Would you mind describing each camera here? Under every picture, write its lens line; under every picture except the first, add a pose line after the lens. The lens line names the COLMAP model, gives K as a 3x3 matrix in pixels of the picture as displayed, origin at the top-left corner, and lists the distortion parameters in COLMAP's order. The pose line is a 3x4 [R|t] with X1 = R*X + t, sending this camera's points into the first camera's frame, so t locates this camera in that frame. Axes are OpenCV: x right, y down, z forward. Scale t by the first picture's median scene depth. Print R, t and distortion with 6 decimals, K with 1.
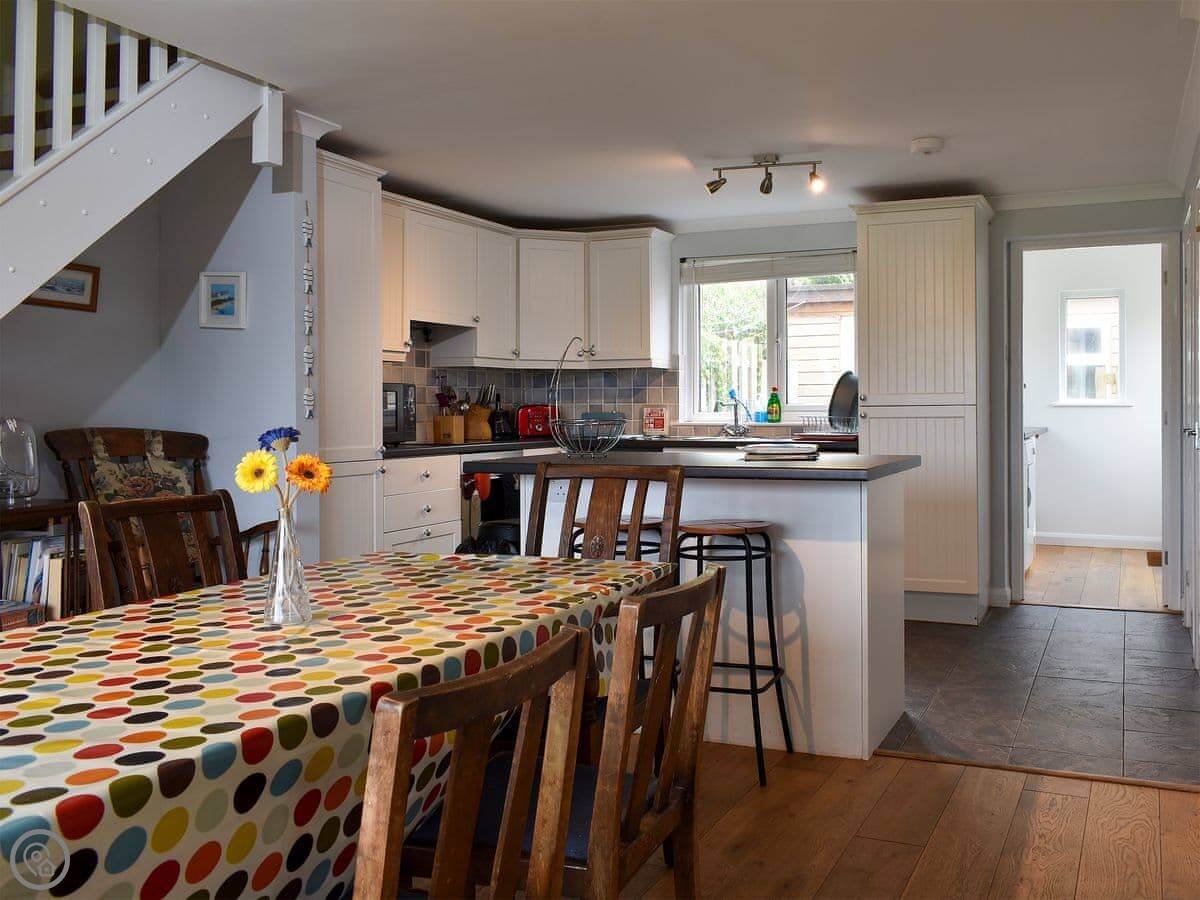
lens RADIAL K [[1050.5, 0, 663.6], [0, 1050.5, 449.4], [0, 0, 1]] dist [-0.002247, 0.008604]
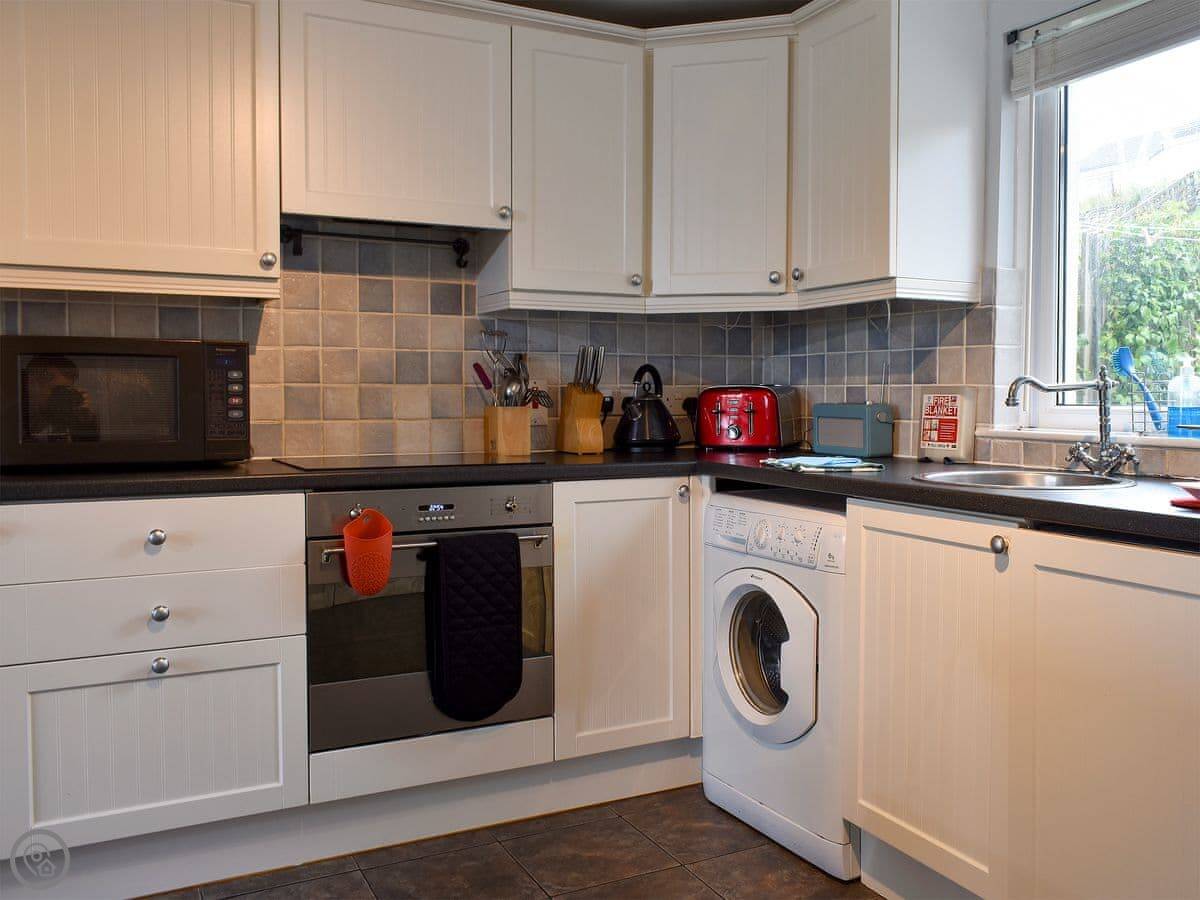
lens RADIAL K [[1050.5, 0, 663.6], [0, 1050.5, 449.4], [0, 0, 1]] dist [-0.002247, 0.008604]
pose [[0.786582, 0.039080, -0.616248, 0.174051], [-0.028844, 0.999231, 0.026550, -0.025544], [0.616812, -0.003109, 0.787104, 0.603496]]
